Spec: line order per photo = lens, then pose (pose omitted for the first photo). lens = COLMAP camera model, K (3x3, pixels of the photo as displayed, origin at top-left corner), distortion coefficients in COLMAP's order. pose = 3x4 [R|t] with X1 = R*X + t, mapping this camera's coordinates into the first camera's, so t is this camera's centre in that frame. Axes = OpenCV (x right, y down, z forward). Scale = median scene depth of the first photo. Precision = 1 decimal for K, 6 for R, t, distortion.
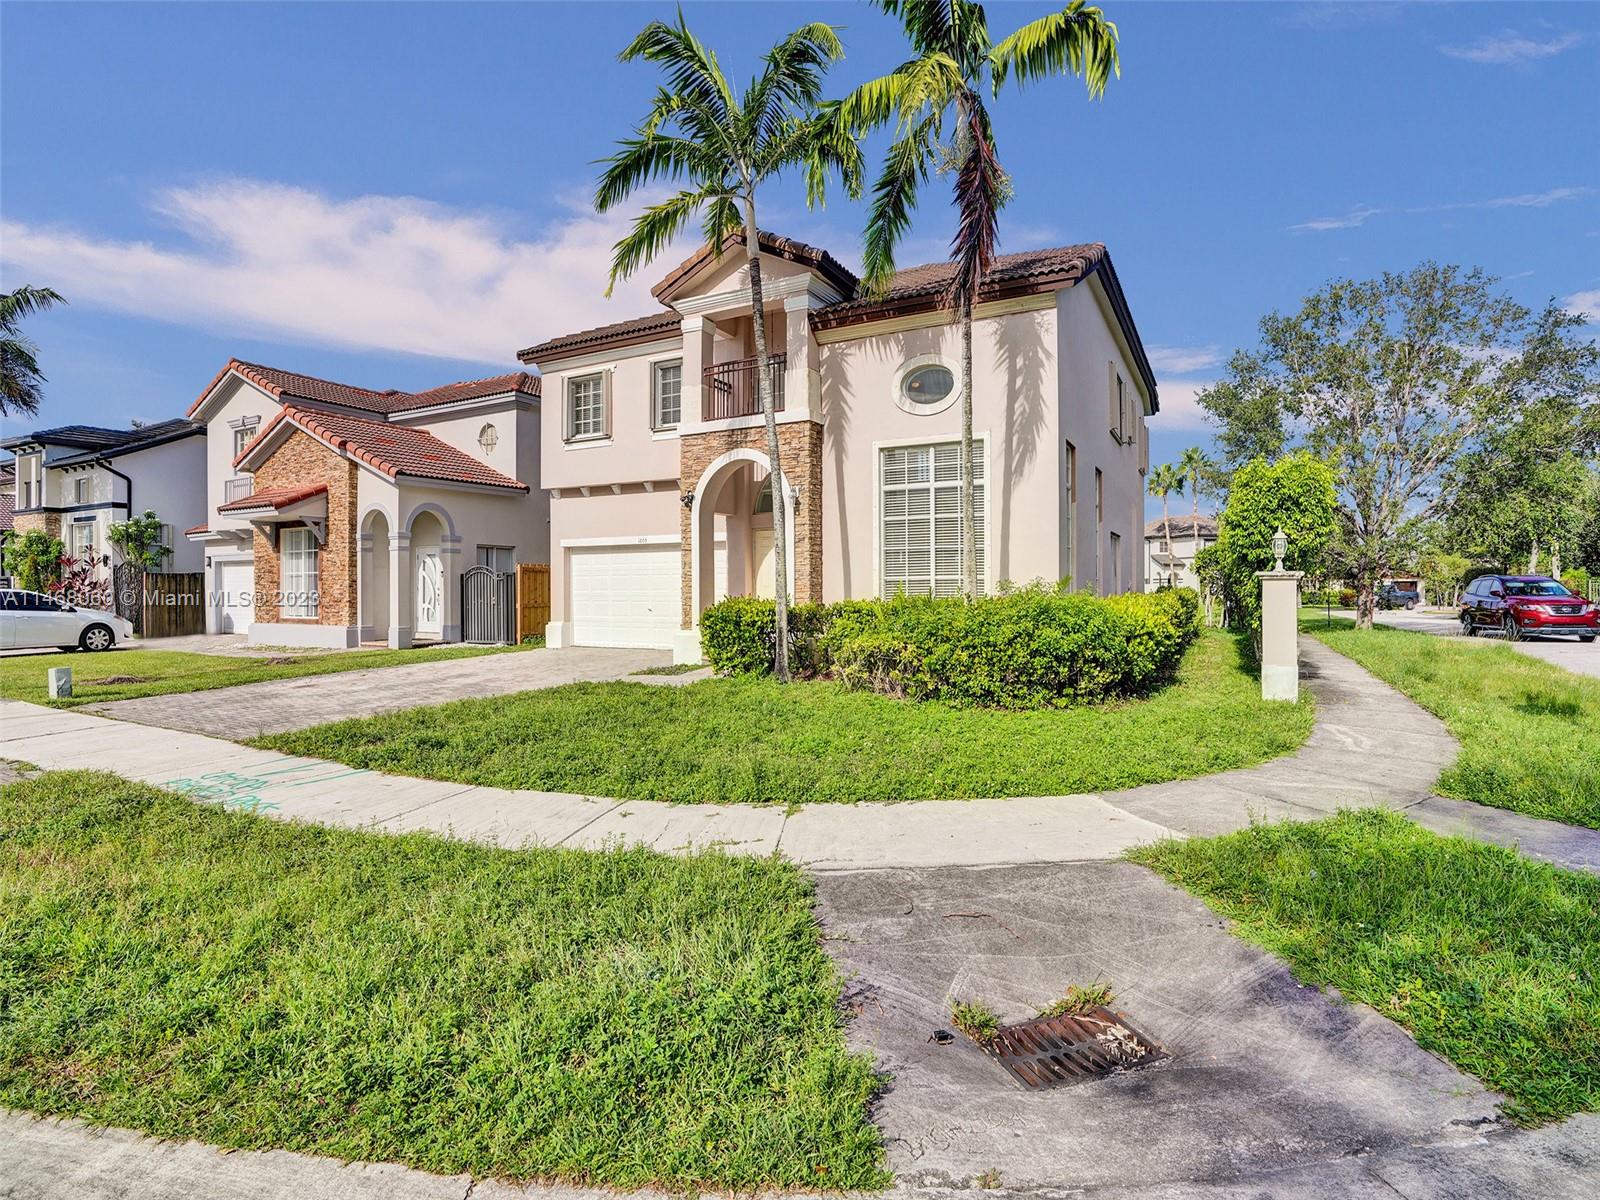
lens RADIAL K [[824.5, 0, 800.0], [0, 824.5, 600.0], [0, 0, 1]] dist [-0.000026, -0.000020]
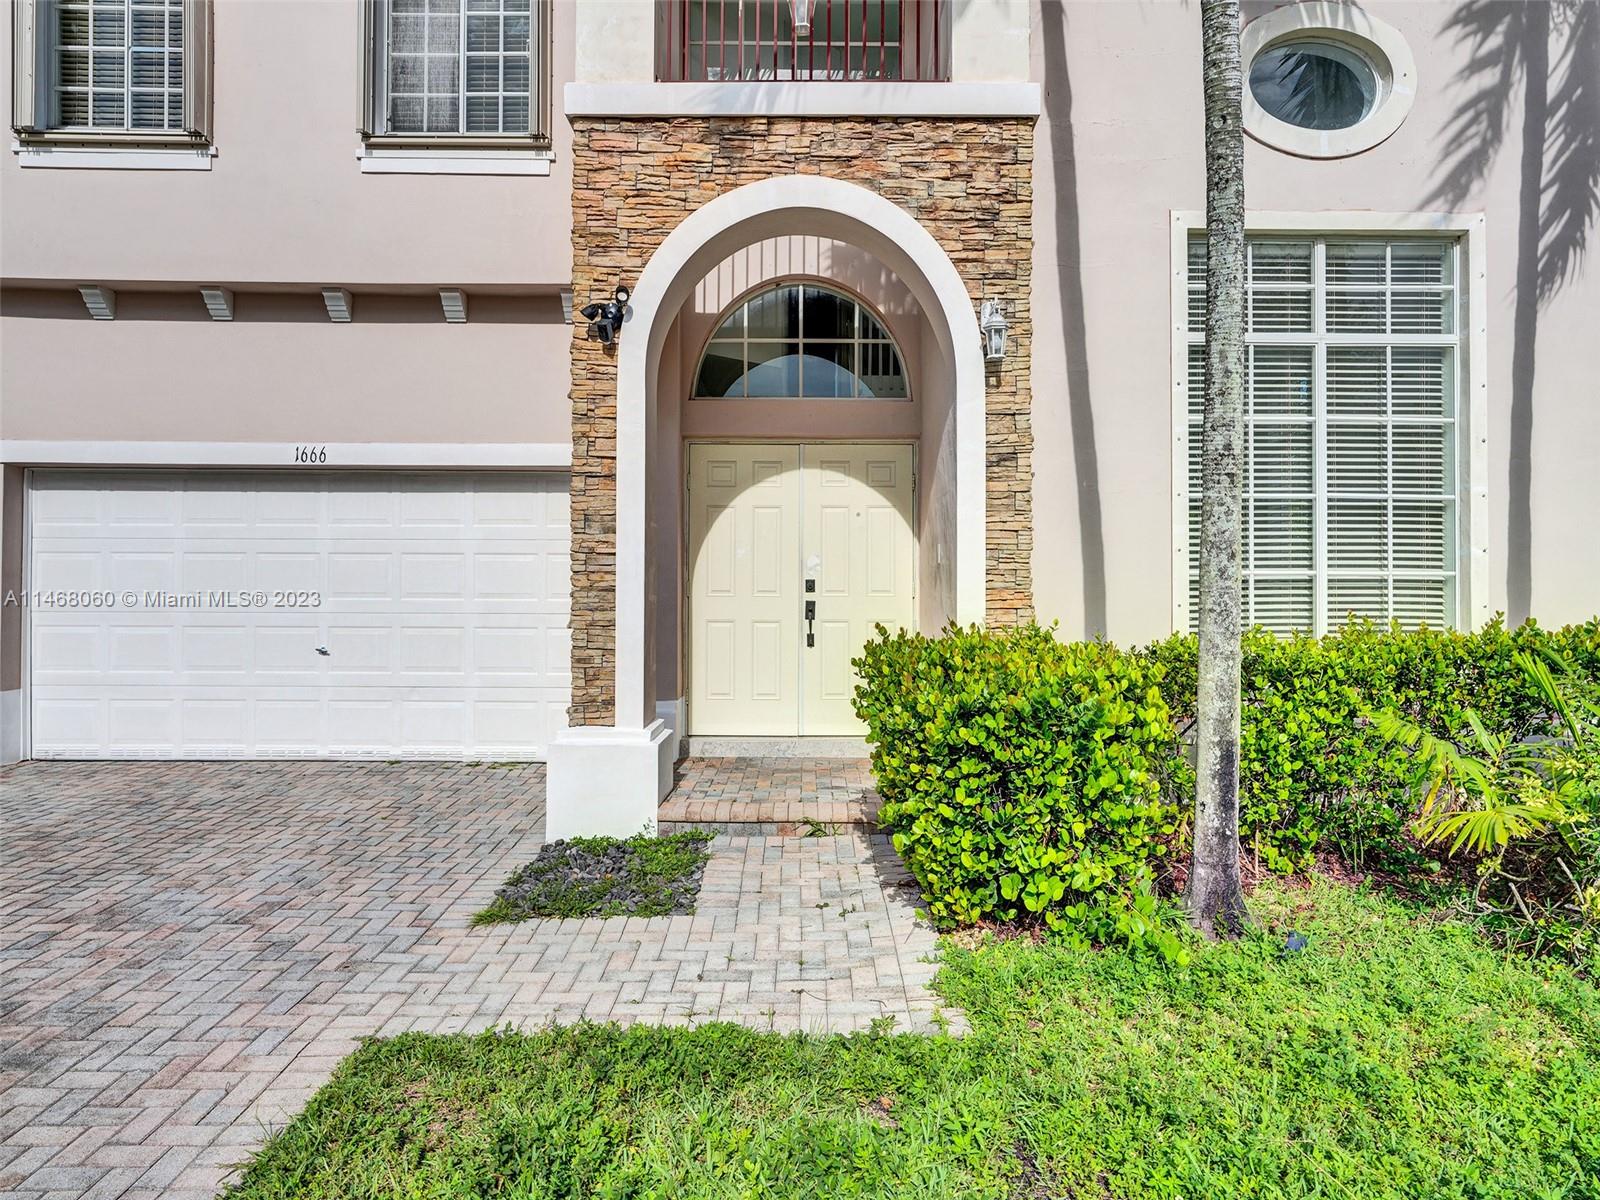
lens RADIAL K [[1015.0, 0, 800.0], [0, 1015.0, 600.0], [0, 0, 1]] dist [0.004705, 0.005181]
pose [[0.877005, 0.008690, 0.480403, -0.229247], [-0.004269, 0.999938, -0.010295, -0.007547], [-0.480463, 0.006977, 0.876987, 0.551512]]
